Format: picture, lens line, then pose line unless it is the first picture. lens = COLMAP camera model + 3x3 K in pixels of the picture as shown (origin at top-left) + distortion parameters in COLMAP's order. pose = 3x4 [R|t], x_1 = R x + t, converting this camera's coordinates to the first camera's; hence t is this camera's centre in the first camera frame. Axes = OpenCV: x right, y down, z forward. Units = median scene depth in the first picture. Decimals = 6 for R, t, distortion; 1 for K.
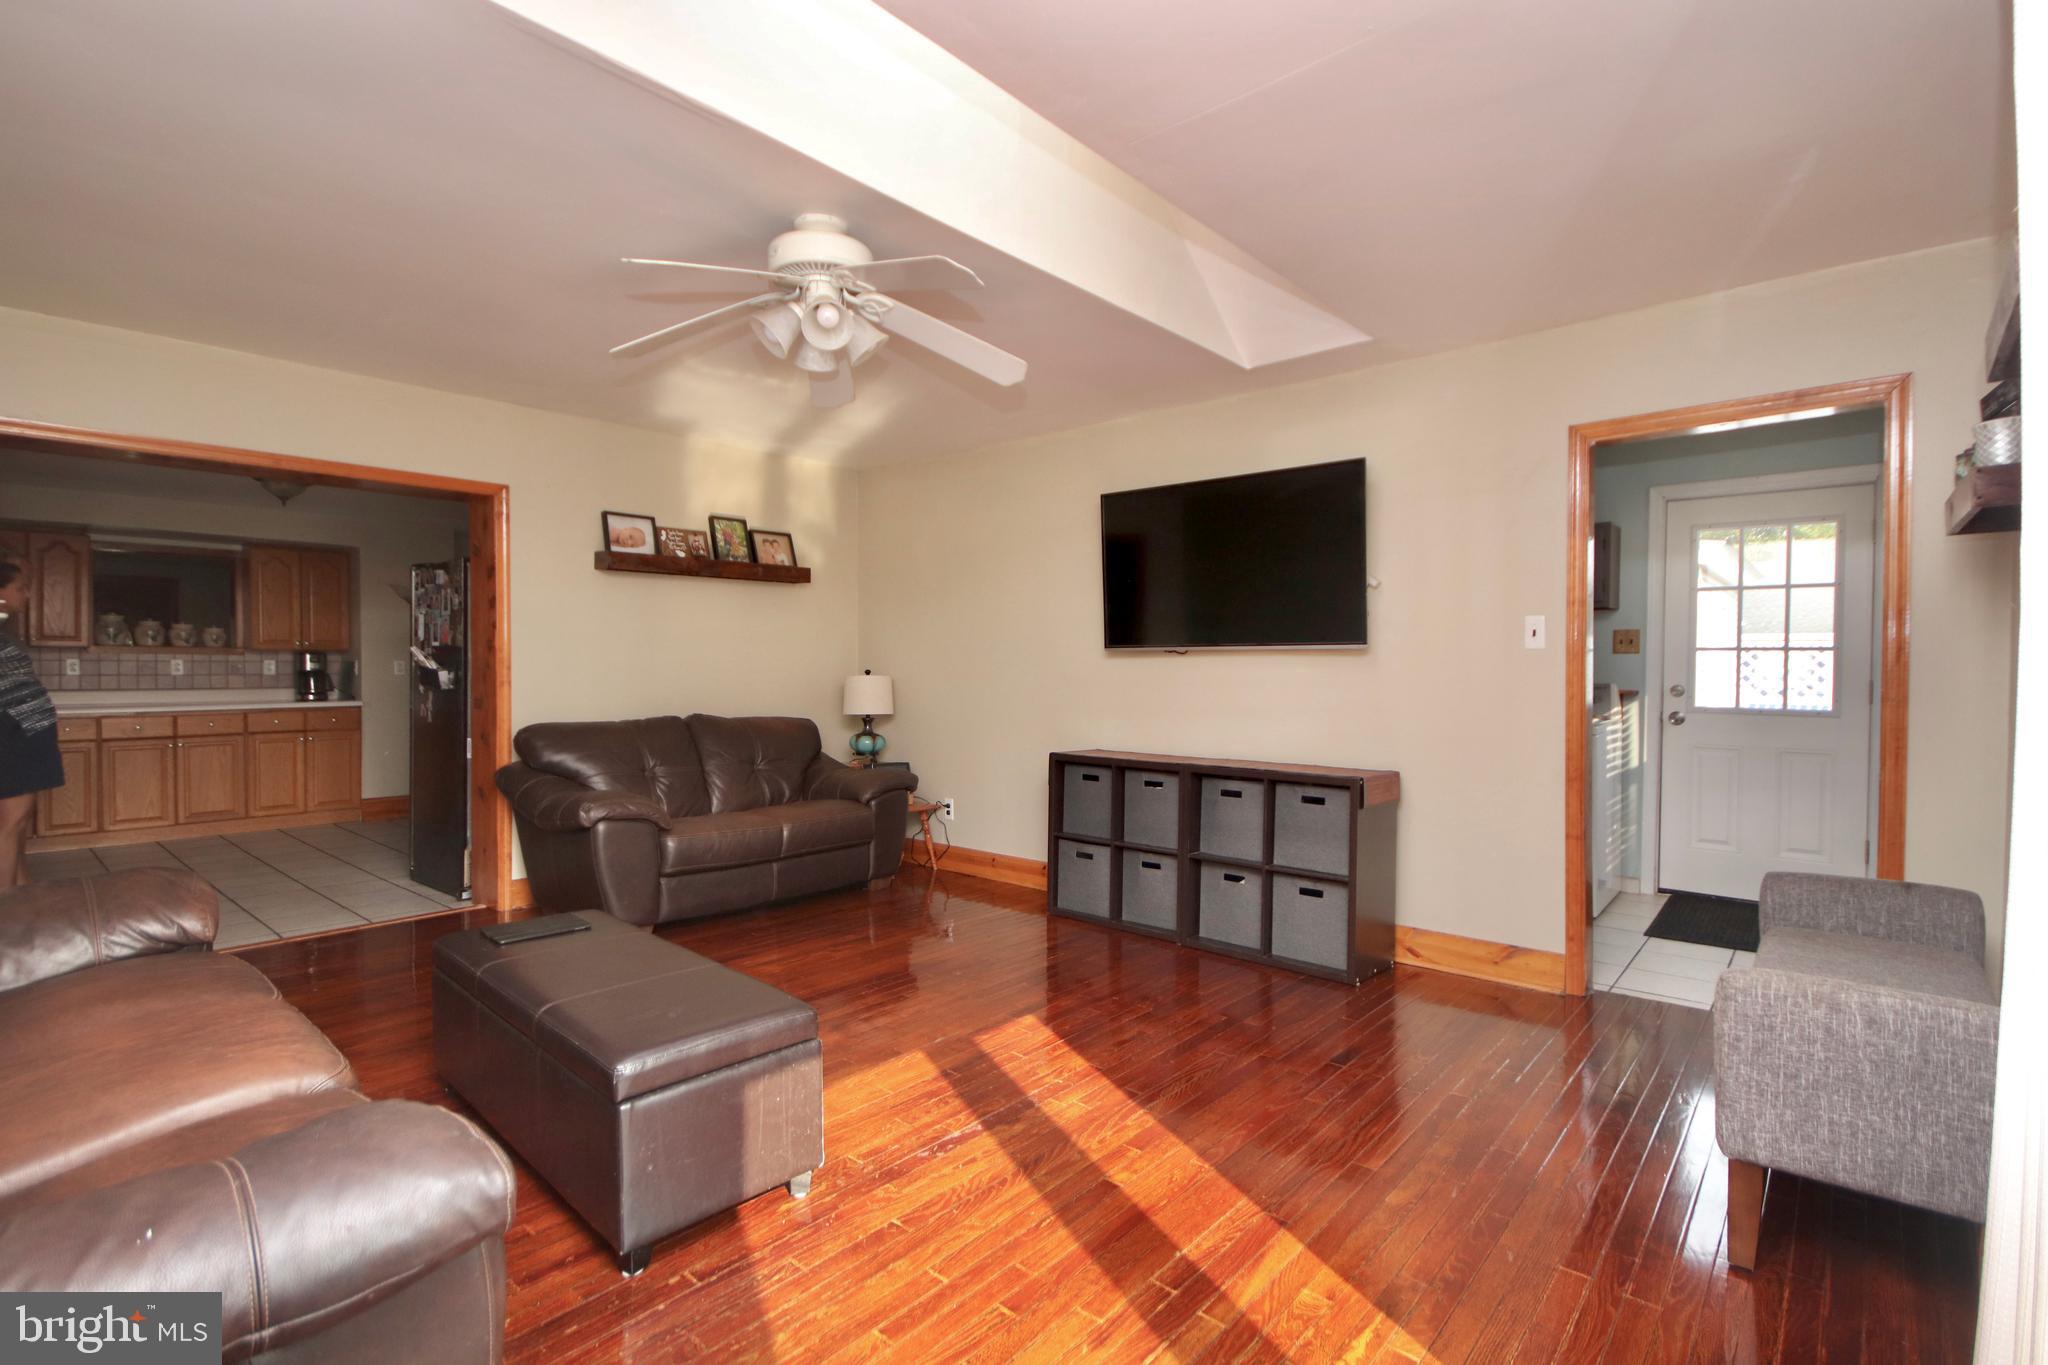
lens RADIAL K [[947.7, 0, 1015.2], [0, 947.7, 671.6], [0, 0, 1]] dist [-0.002653, -0.001994]
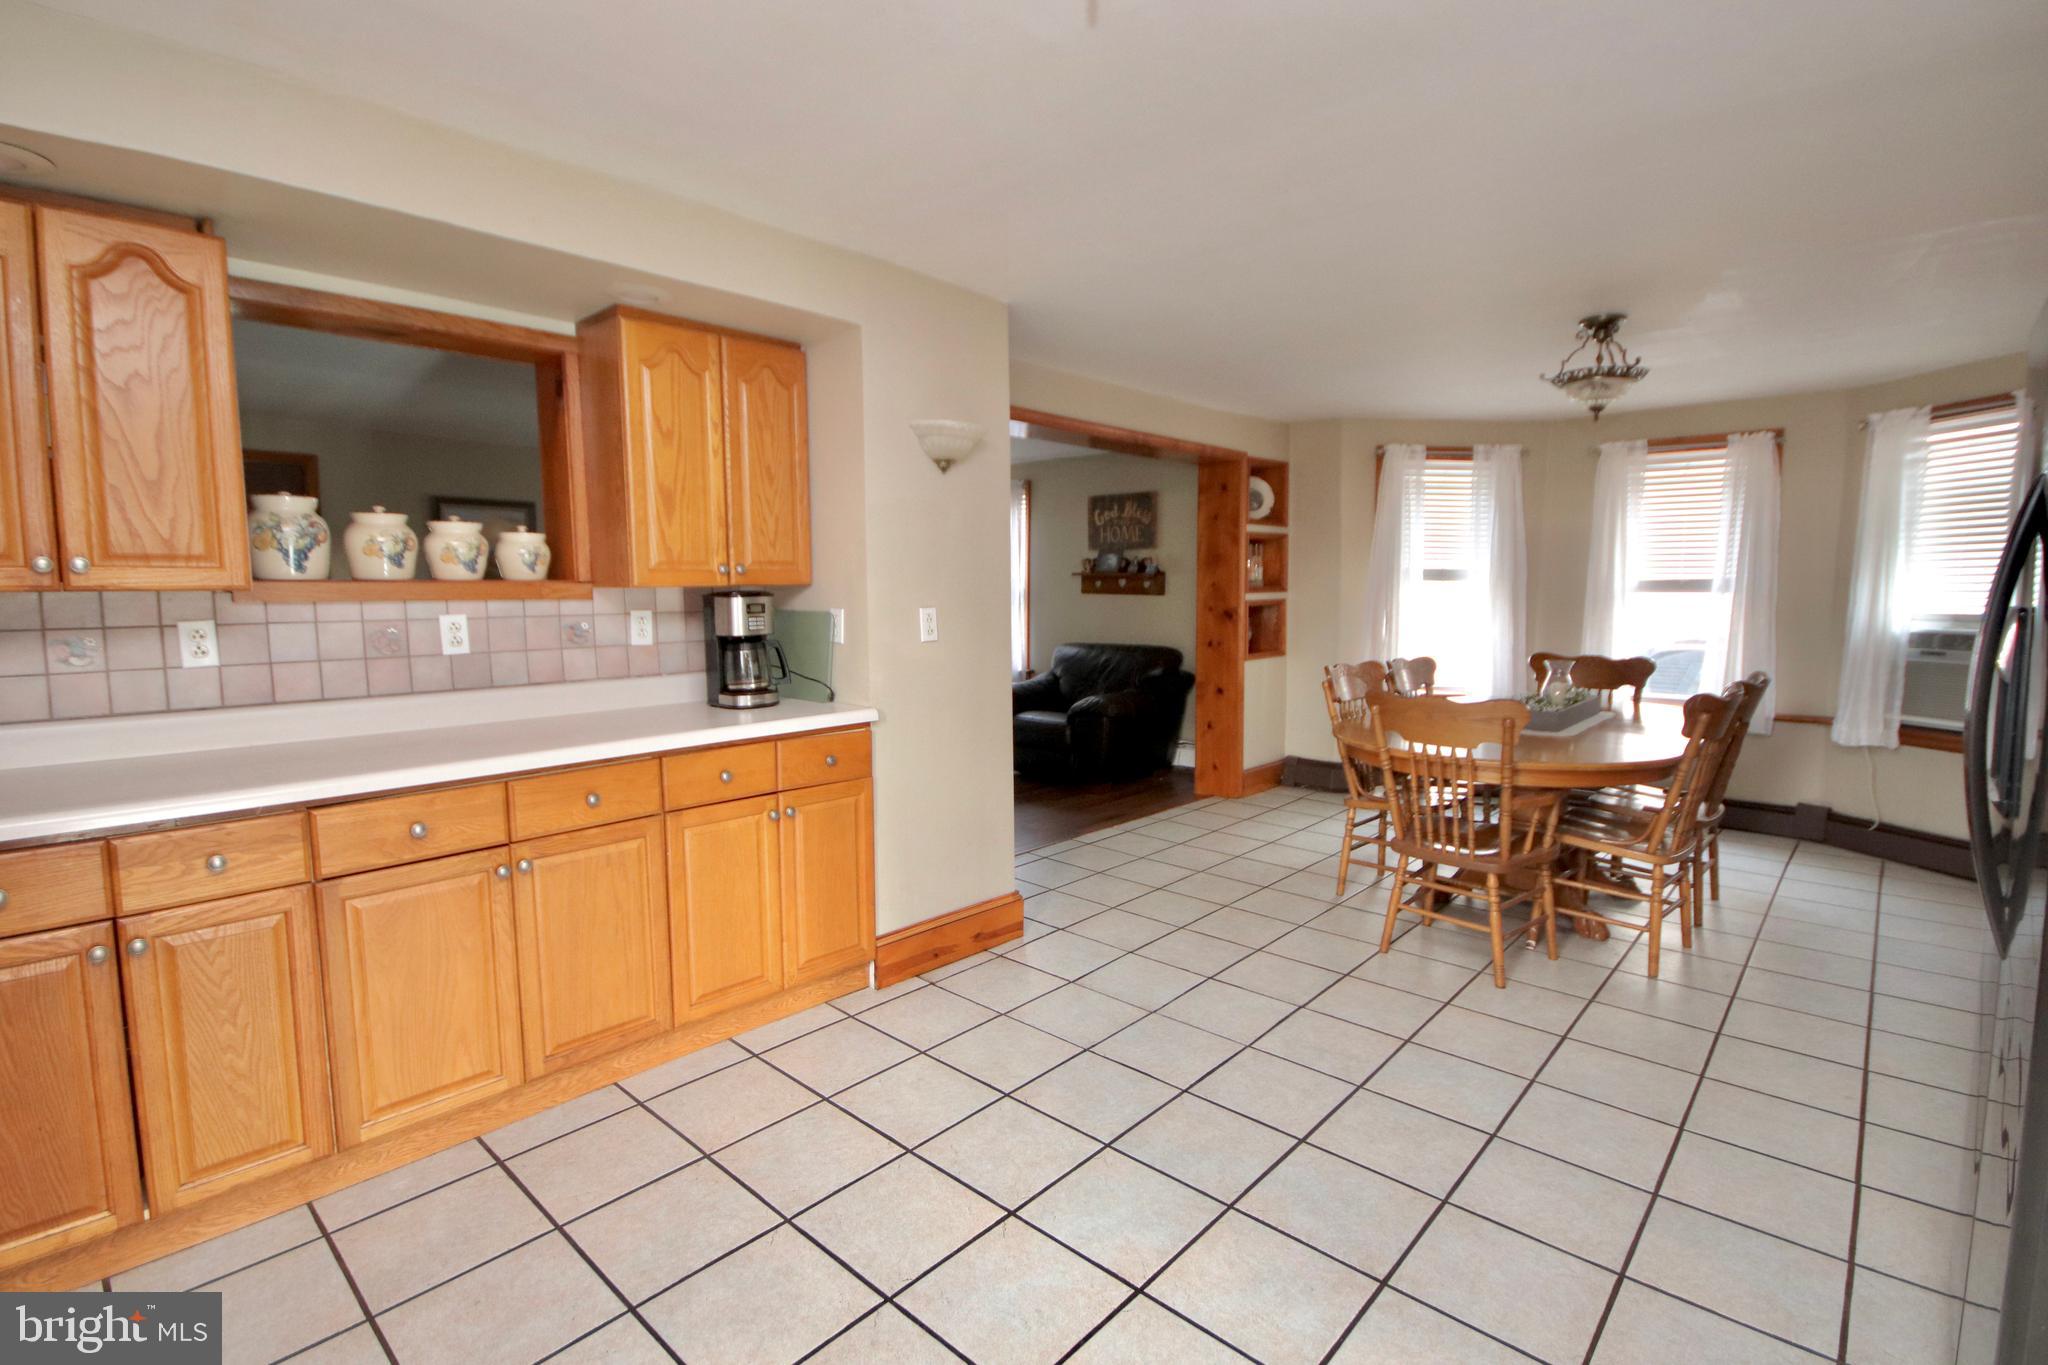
lens RADIAL K [[947.7, 0, 1025.2], [0, 947.7, 678.1], [0, 0, 1]] dist [-0.002653, -0.001994]
pose [[0.999293, -0.007848, -0.036770, -0.644513], [0.010952, 0.996320, 0.085013, -0.017243], [0.035968, -0.085356, 0.995701, 0.625468]]
